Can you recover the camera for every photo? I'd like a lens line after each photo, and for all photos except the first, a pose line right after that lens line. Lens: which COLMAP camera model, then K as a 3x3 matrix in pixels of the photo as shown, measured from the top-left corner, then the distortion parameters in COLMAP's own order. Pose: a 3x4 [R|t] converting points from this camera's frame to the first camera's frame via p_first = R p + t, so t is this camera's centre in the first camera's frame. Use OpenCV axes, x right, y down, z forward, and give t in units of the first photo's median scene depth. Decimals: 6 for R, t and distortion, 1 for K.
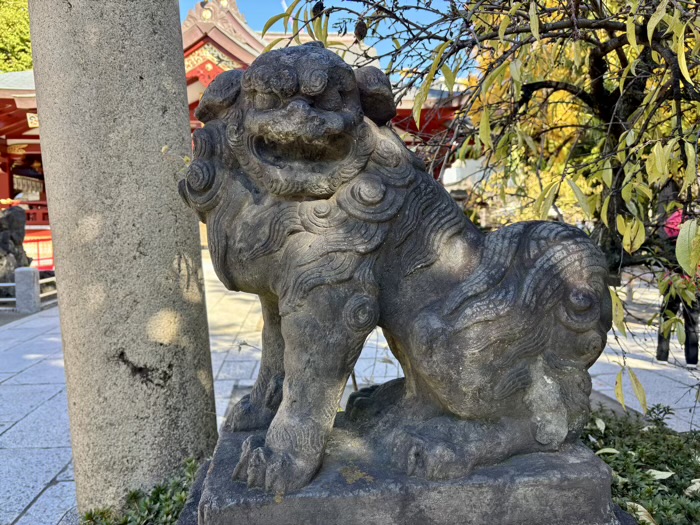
lens RADIAL K [[535.2, 0, 352.9], [0, 535.2, 261.6], [0, 0, 1]] dist [0.068649, -0.070637]
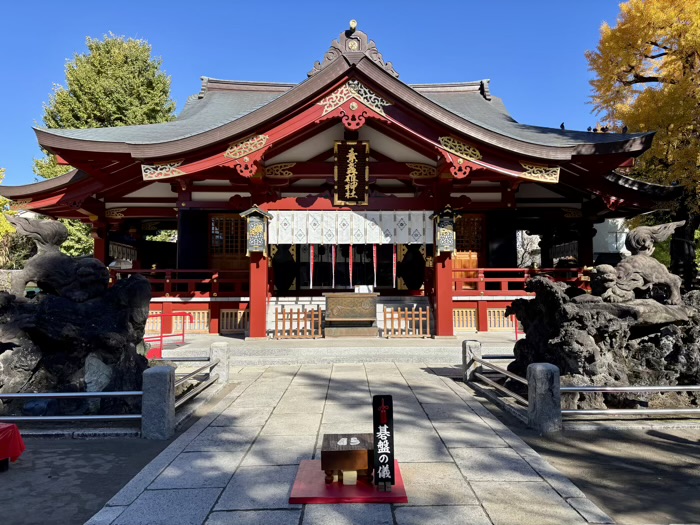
lens RADIAL K [[535.2, 0, 352.9], [0, 535.2, 261.6], [0, 0, 1]] dist [0.068649, -0.070637]
pose [[0.994922, -0.005775, -0.100485, -0.186901], [-0.006823, 0.992187, -0.124574, -0.022738], [0.100419, 0.124627, 0.987109, 0.222606]]
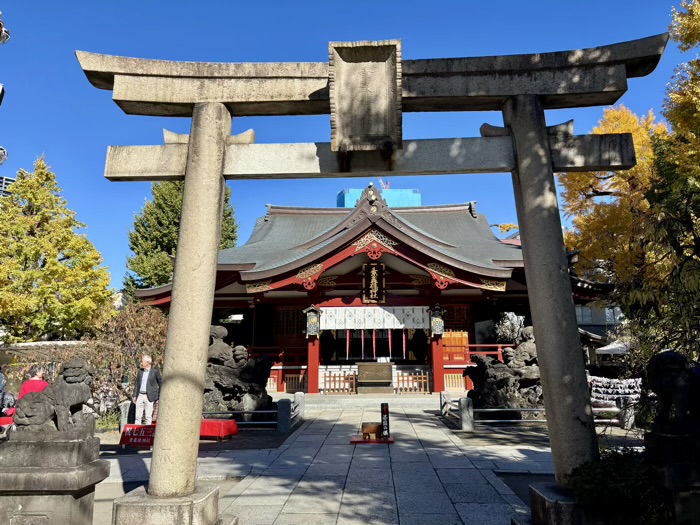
lens RADIAL K [[529.9, 0, 352.1], [0, 529.9, 246.7], [0, 0, 1]] dist [0.103949, -0.130335]
pose [[0.988382, -0.036801, -0.147469, -0.126297], [-0.005285, 0.961337, -0.275325, 0.007754], [0.151899, 0.272906, 0.949973, -0.266756]]
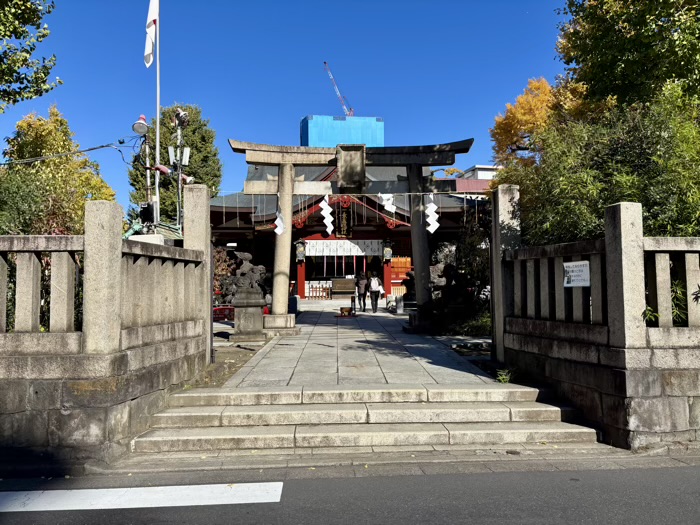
lens RADIAL K [[535.2, 0, 352.9], [0, 535.2, 261.6], [0, 0, 1]] dist [0.068649, -0.070637]
pose [[0.996958, -0.006984, -0.077623, -0.093722], [-0.001767, 0.993696, -0.112098, 0.078177], [0.077917, 0.111894, 0.990661, -0.857383]]
